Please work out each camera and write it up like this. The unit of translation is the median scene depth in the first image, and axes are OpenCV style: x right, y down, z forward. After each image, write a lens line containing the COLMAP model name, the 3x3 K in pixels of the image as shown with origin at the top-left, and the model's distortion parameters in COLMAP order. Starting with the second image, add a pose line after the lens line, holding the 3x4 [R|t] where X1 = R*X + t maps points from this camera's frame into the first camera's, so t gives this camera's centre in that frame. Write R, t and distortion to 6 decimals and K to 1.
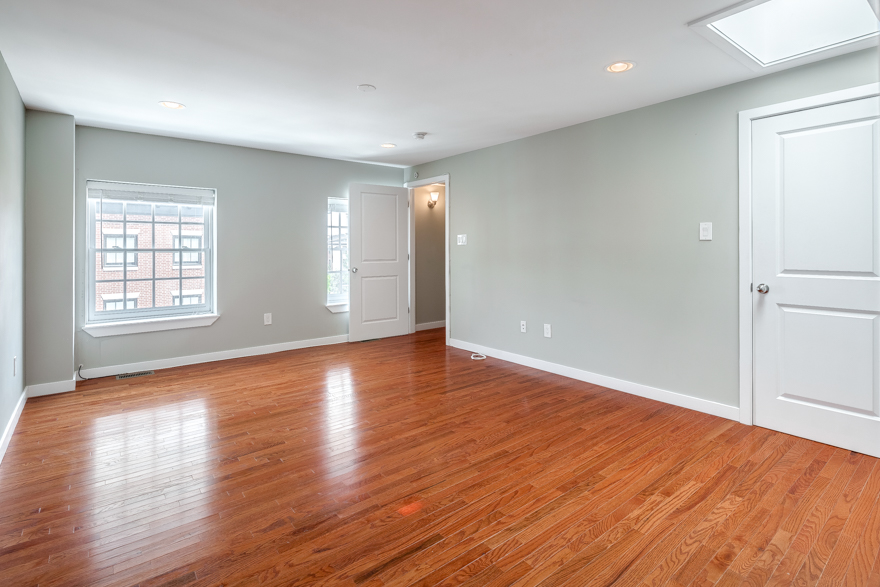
lens RADIAL K [[425.4, 0, 441.7], [0, 425.4, 248.5], [0, 0, 1]] dist [0.000801, 0.000186]
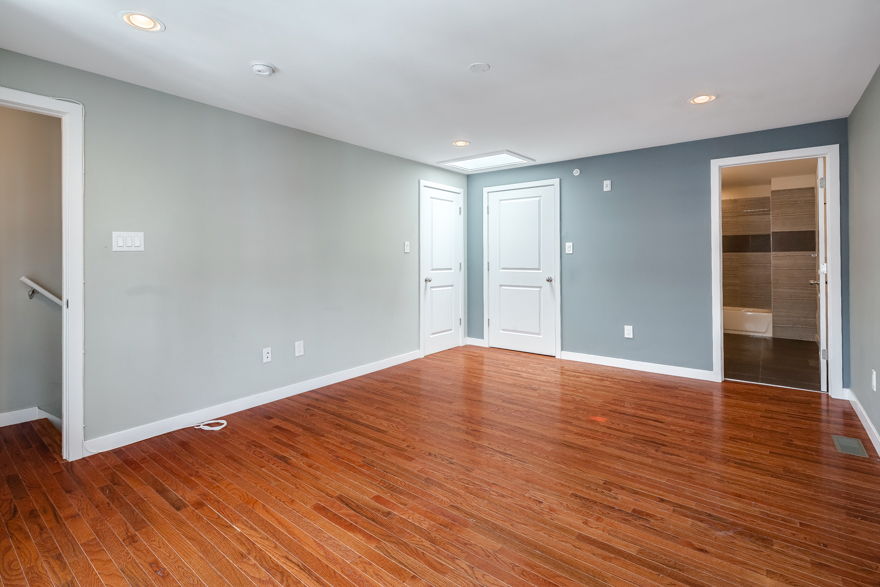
lens RADIAL K [[429.8, 0, 441.1], [0, 429.8, 258.9], [0, 0, 1]] dist [-0.001945, -0.000274]
pose [[-0.225825, 0.007440, 0.974139, -1.035551], [0.007147, 0.999957, -0.005980, 0.015852], [-0.974142, 0.005612, -0.225869, 1.330470]]
